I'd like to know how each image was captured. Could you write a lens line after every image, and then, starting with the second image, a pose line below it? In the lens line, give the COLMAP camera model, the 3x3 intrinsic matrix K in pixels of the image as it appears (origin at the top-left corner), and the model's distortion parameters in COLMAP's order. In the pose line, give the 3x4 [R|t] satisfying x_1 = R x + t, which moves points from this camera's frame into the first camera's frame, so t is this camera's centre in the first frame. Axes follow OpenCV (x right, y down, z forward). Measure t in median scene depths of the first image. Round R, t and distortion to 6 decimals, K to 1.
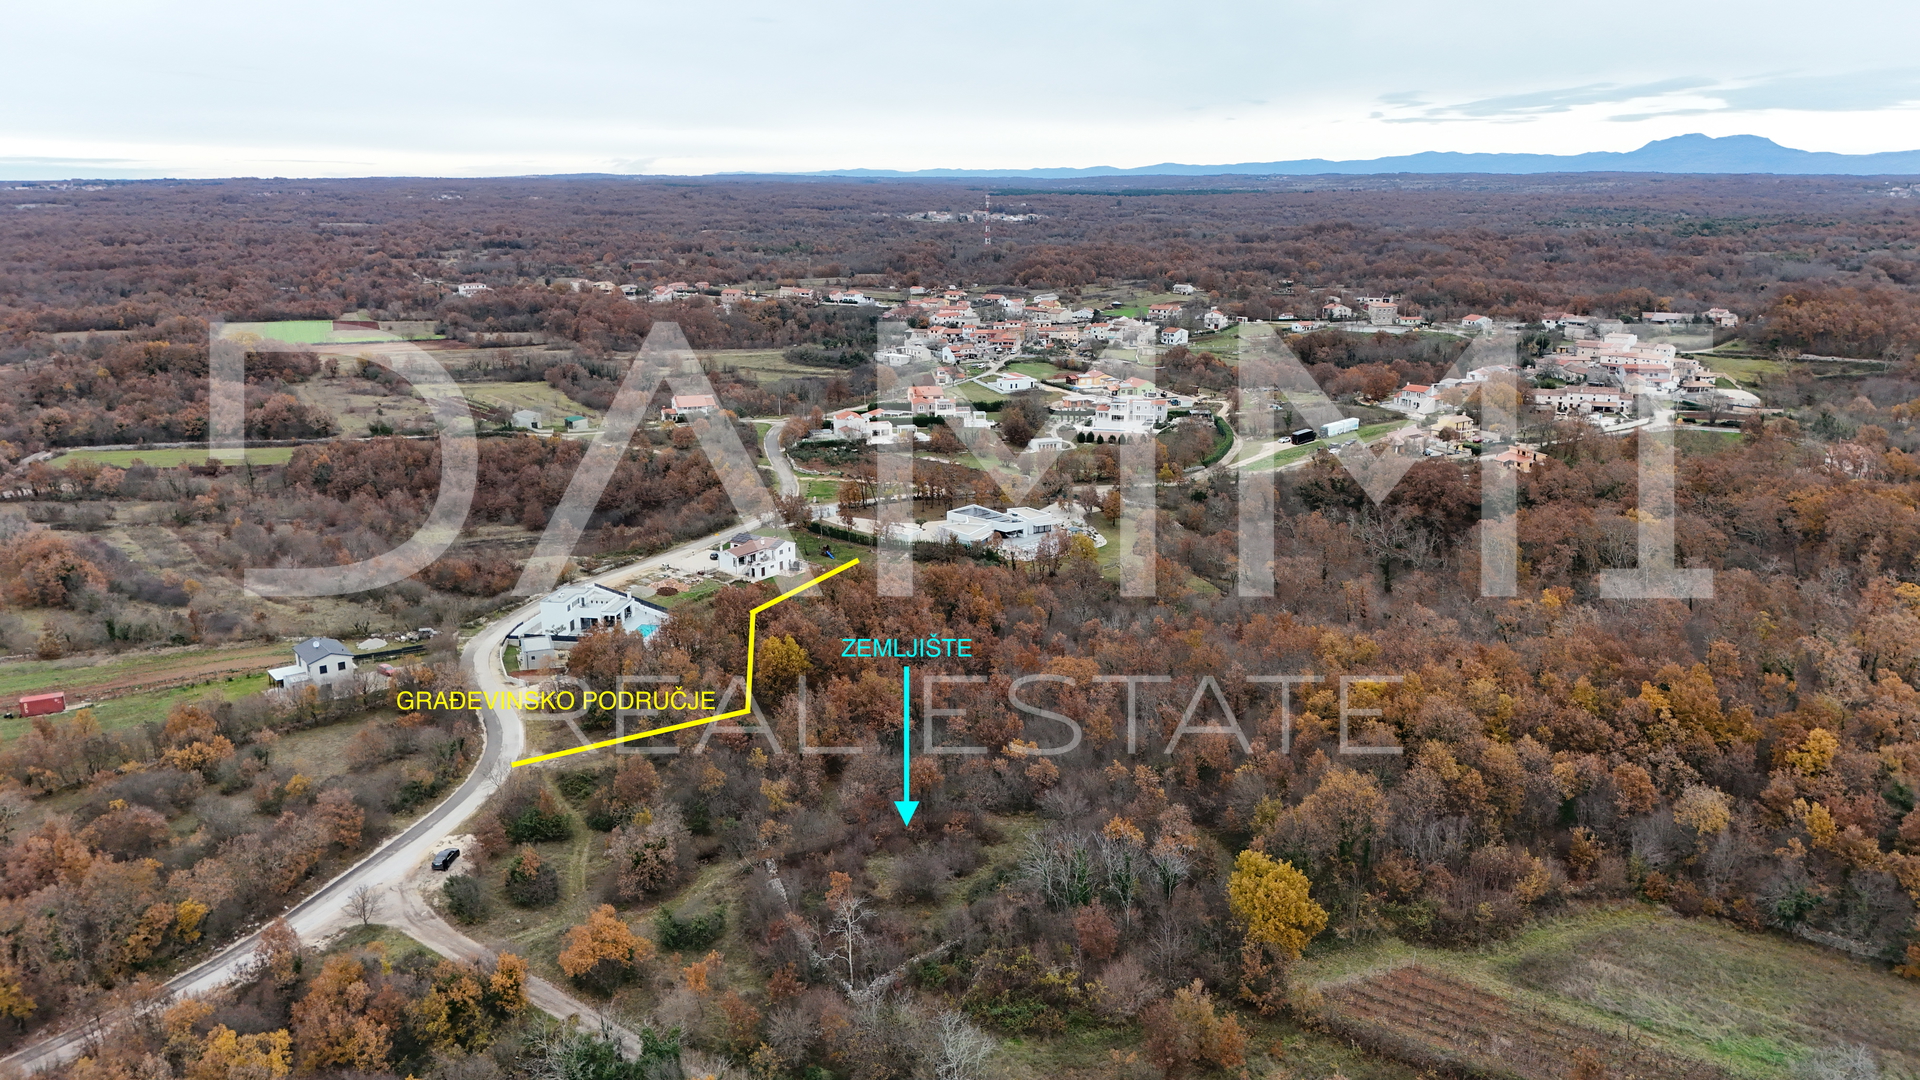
lens RADIAL K [[1461.8, 0, 960.0], [0, 1461.8, 540.0], [0, 0, 1]] dist [0.093457, -0.000188]
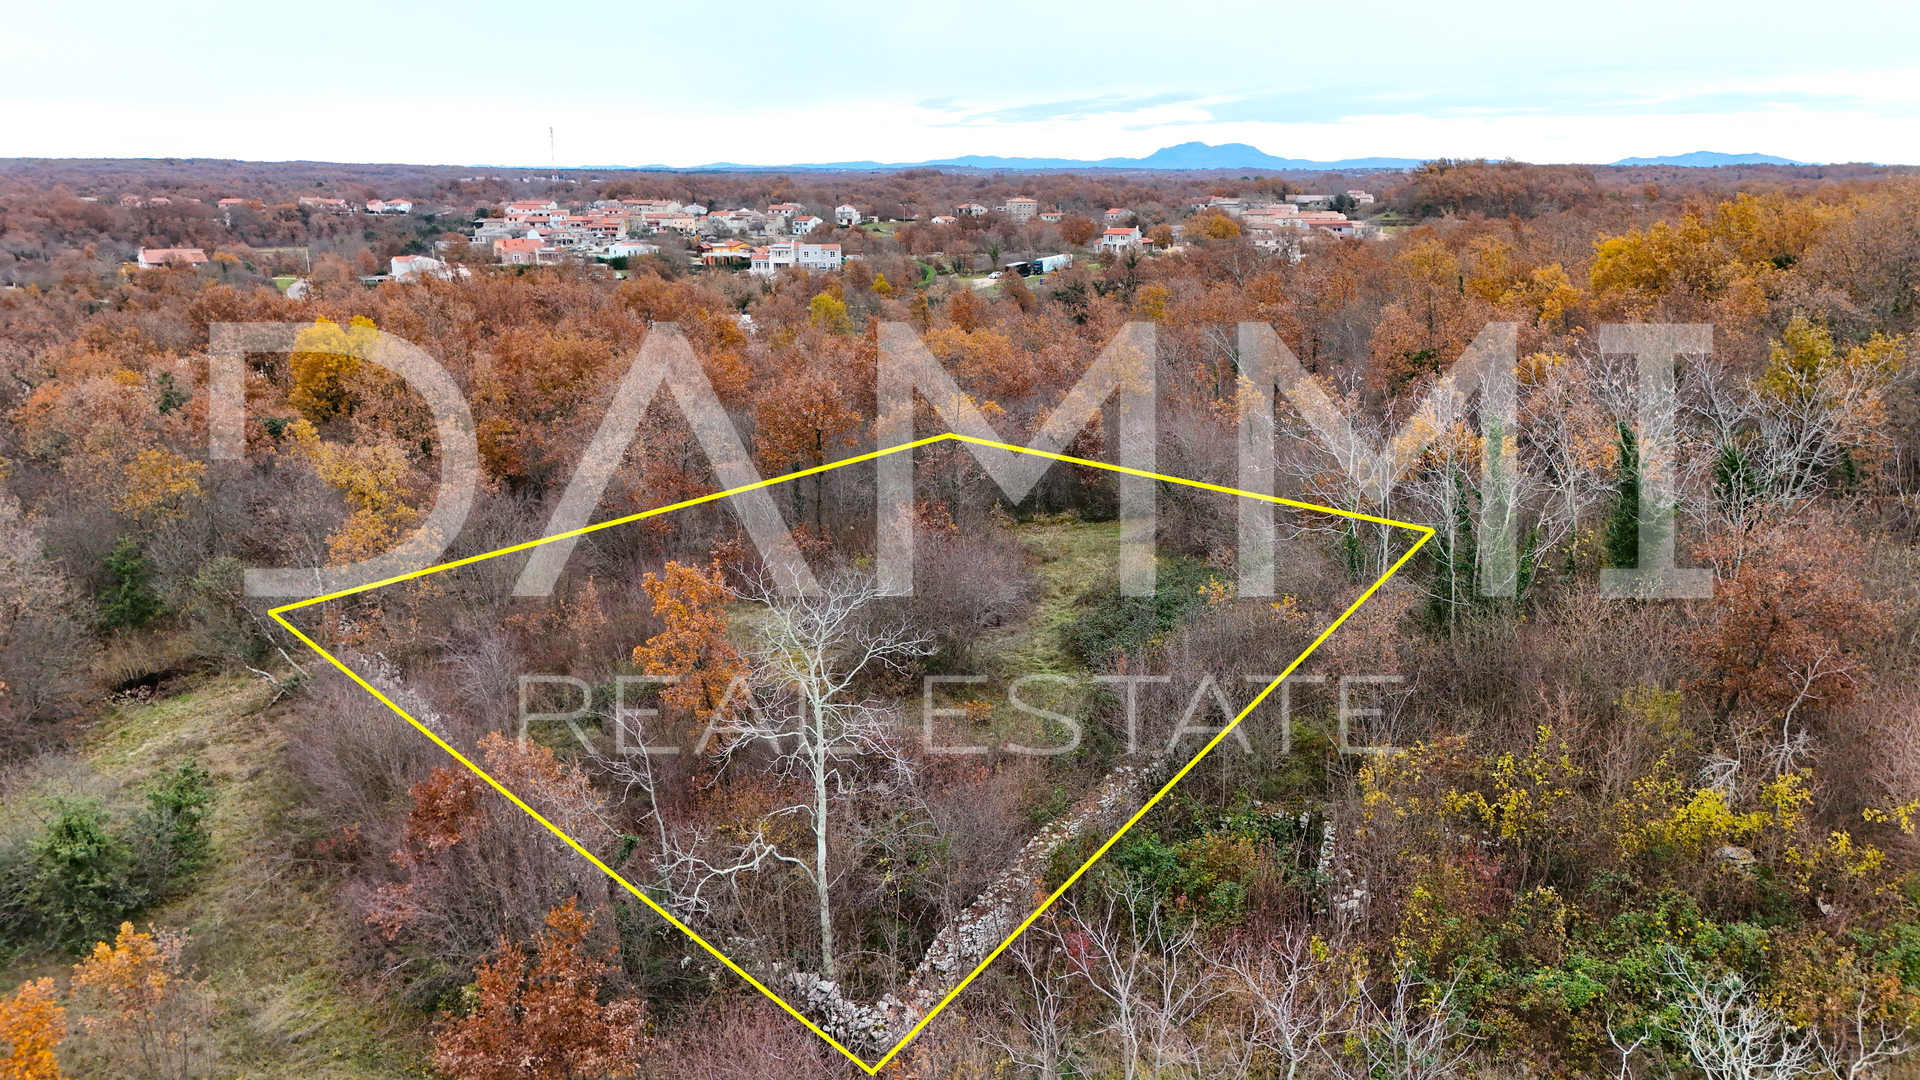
lens RADIAL K [[1461.8, 0, 960.0], [0, 1461.8, 540.0], [0, 0, 1]] dist [0.093457, -0.000188]
pose [[0.957775, -0.069170, 0.279076, -0.093005], [0.069867, 0.997528, 0.007462, 0.193383], [-0.278902, 0.012351, 0.960240, 0.642049]]
